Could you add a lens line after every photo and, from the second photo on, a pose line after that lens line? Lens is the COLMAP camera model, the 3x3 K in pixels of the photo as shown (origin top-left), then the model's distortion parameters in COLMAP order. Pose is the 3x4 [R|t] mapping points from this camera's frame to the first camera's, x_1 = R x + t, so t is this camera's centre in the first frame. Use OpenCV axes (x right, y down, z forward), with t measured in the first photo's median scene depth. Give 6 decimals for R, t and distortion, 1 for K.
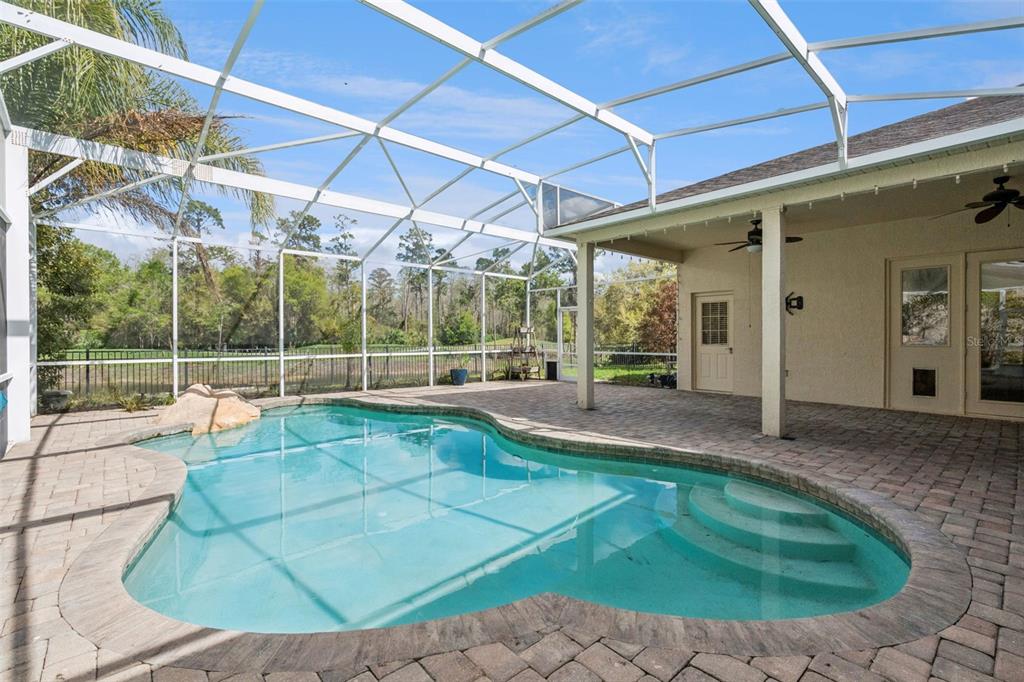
lens RADIAL K [[464.1, 0, 513.5], [0, 464.1, 340.0], [0, 0, 1]] dist [-0.001736, 0.001569]
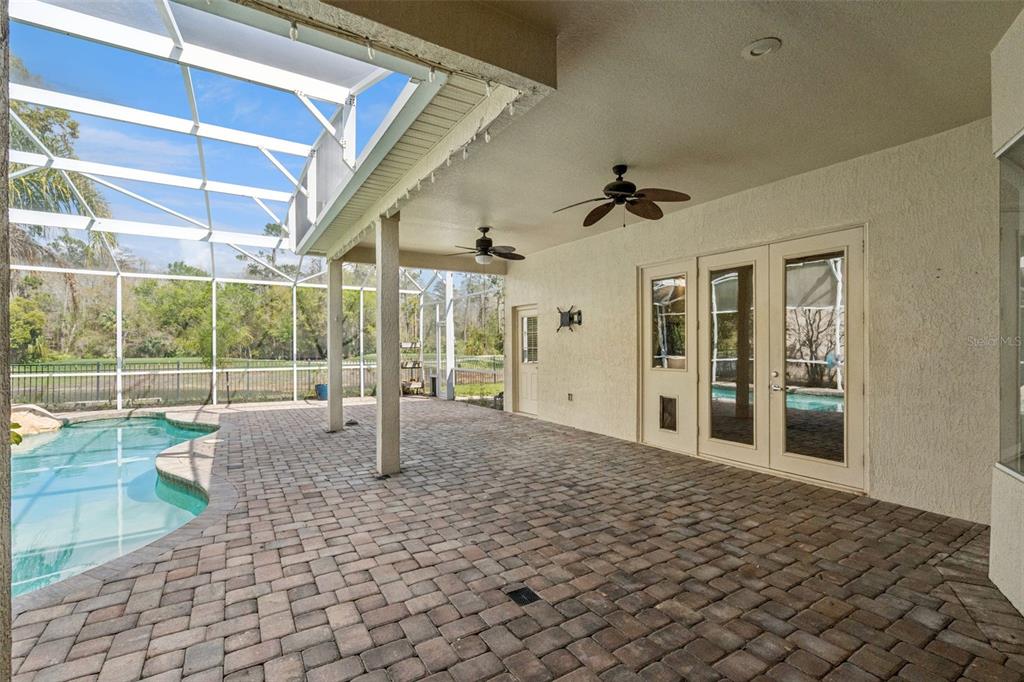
lens RADIAL K [[464.1, 0, 513.3], [0, 464.1, 343.9], [0, 0, 1]] dist [-0.001736, 0.001569]
pose [[0.983654, -0.001467, -0.180064, 0.639623], [-0.000414, 0.999946, -0.010409, -0.021109], [0.180069, 0.010313, 0.983600, 0.110626]]
